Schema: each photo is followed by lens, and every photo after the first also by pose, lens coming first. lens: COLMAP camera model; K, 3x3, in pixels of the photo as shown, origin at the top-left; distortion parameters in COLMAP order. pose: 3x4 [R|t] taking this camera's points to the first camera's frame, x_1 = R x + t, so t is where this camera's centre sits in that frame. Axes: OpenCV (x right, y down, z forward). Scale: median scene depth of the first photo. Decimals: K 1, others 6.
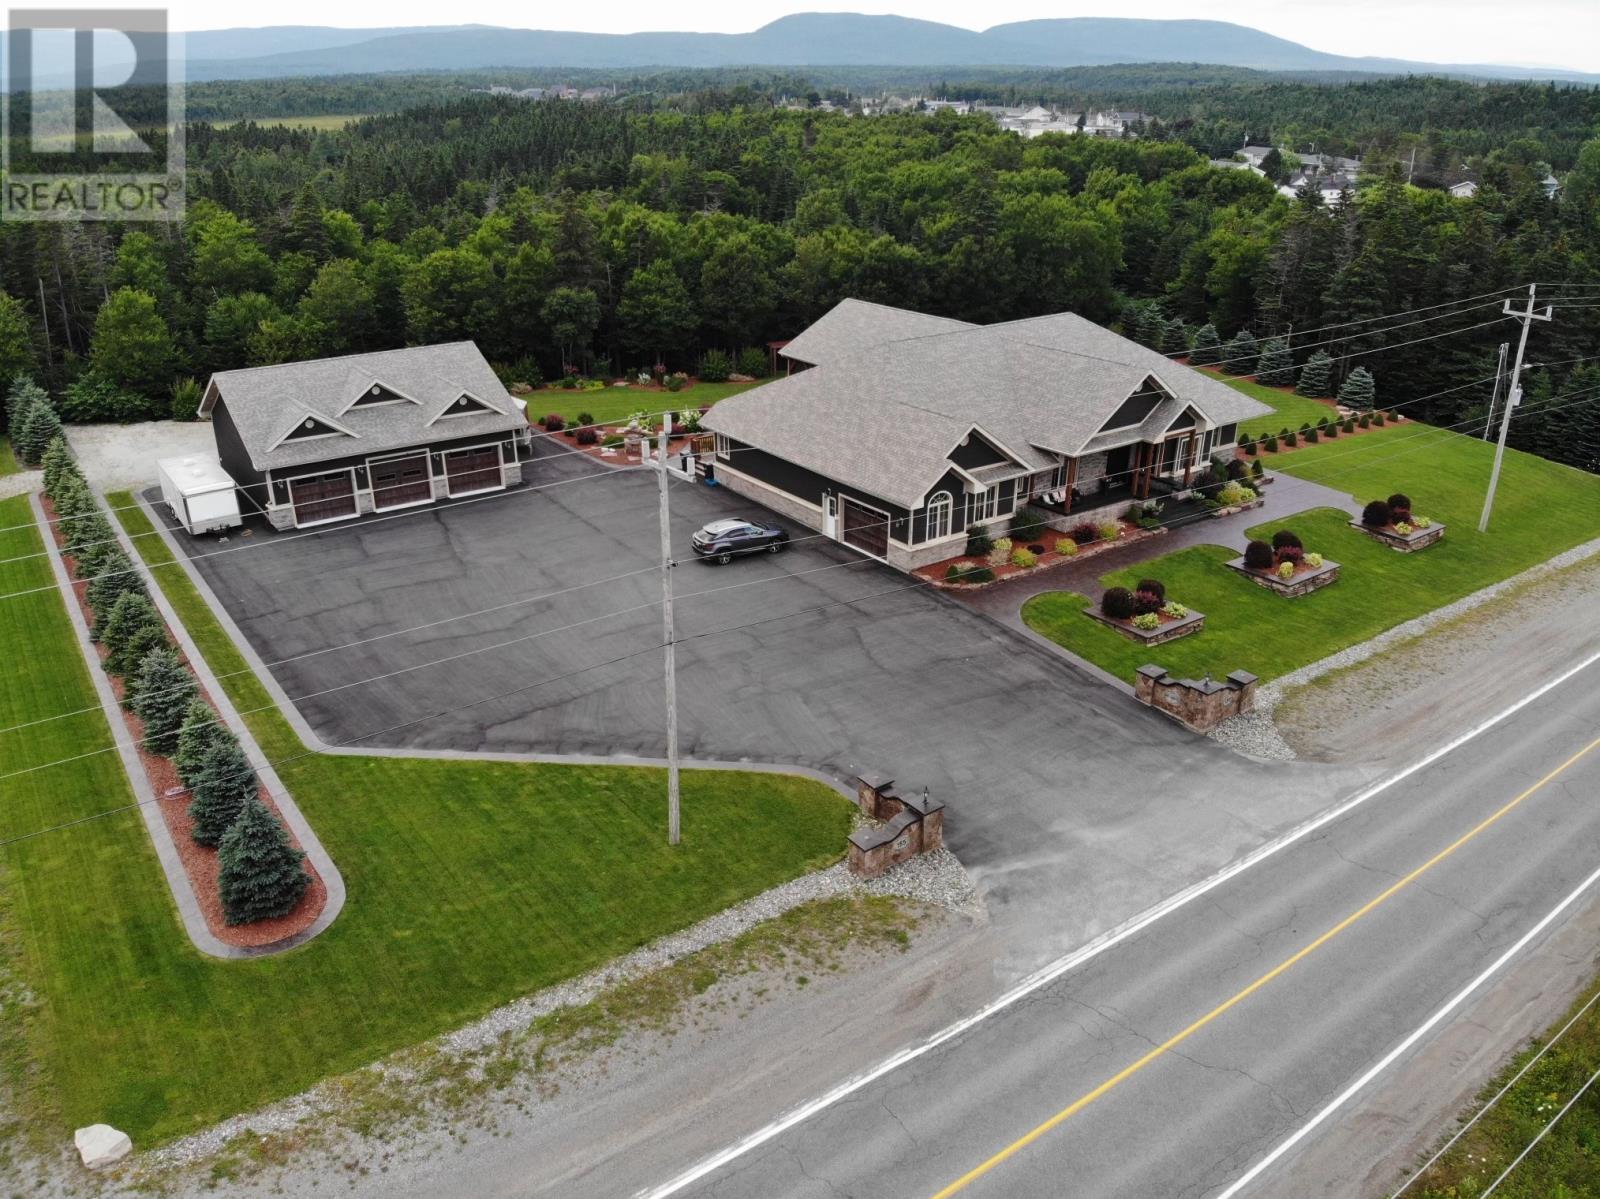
lens RADIAL K [[1202.1, 0, 800.0], [0, 1202.1, 599.5], [0, 0, 1]] dist [-0.048186, -0.004870]
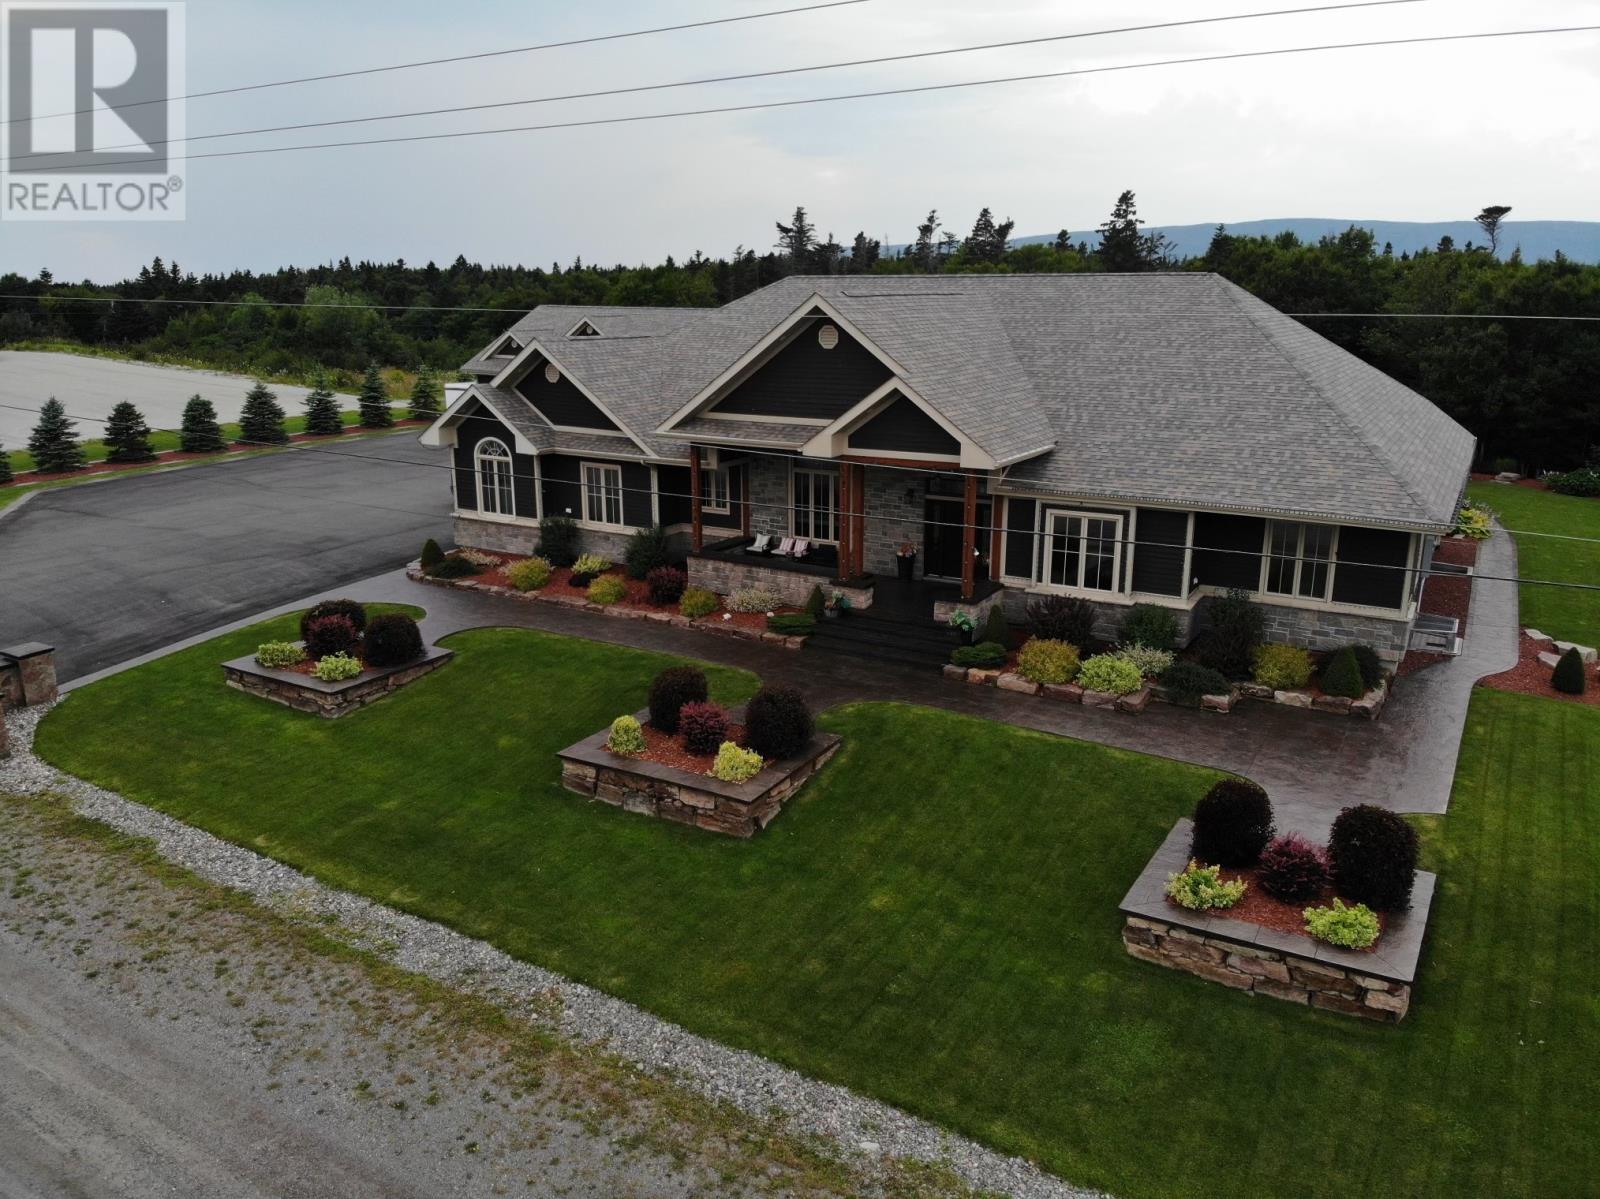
lens RADIAL K [[1202.1, 0, 800.0], [0, 1202.1, 599.5], [0, 0, 1]] dist [-0.048186, -0.004870]
pose [[0.392010, 0.235715, -0.889251, 0.735376], [-0.361478, 0.928338, 0.086725, -0.117086], [0.845968, 0.287448, 0.449124, 0.809100]]
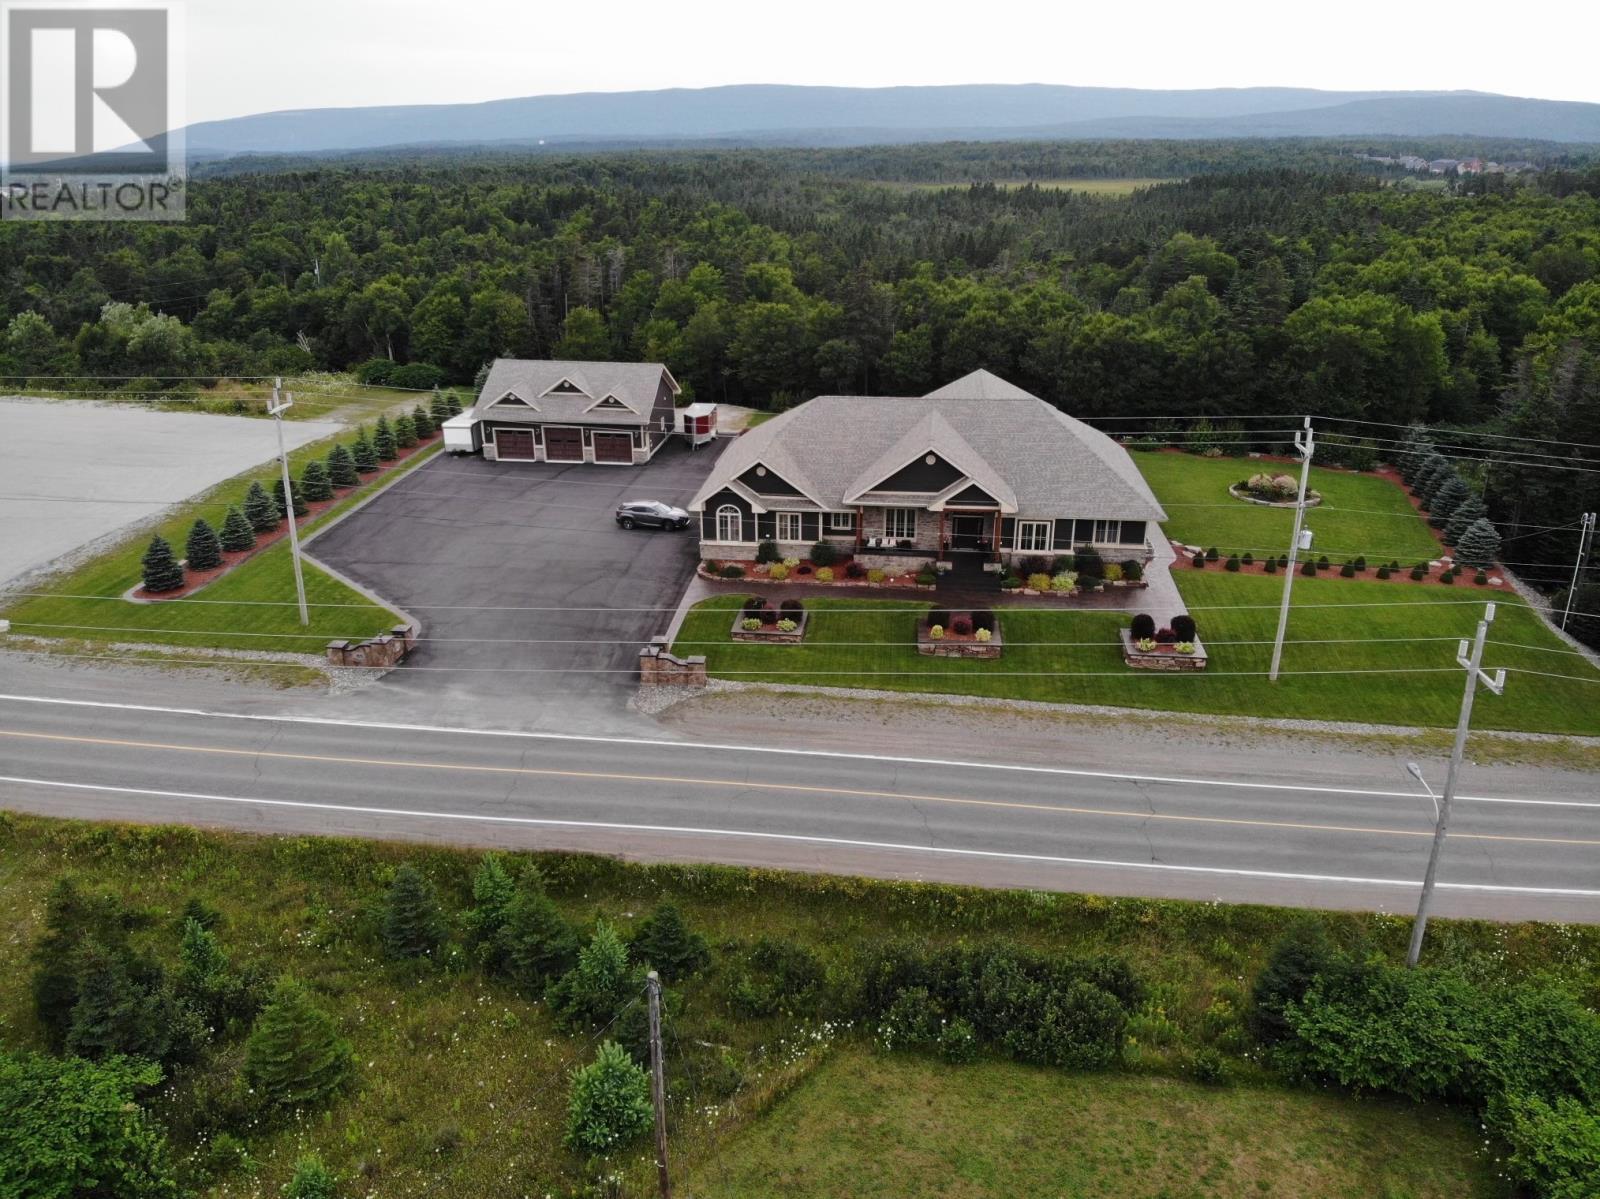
lens RADIAL K [[1202.1, 0, 800.0], [0, 1202.1, 599.5], [0, 0, 1]] dist [-0.048186, -0.004870]
pose [[0.729214, 0.236446, -0.642137, 0.969928], [-0.264193, 0.962926, 0.054547, -0.076536], [0.631228, 0.129872, 0.764646, 0.050741]]
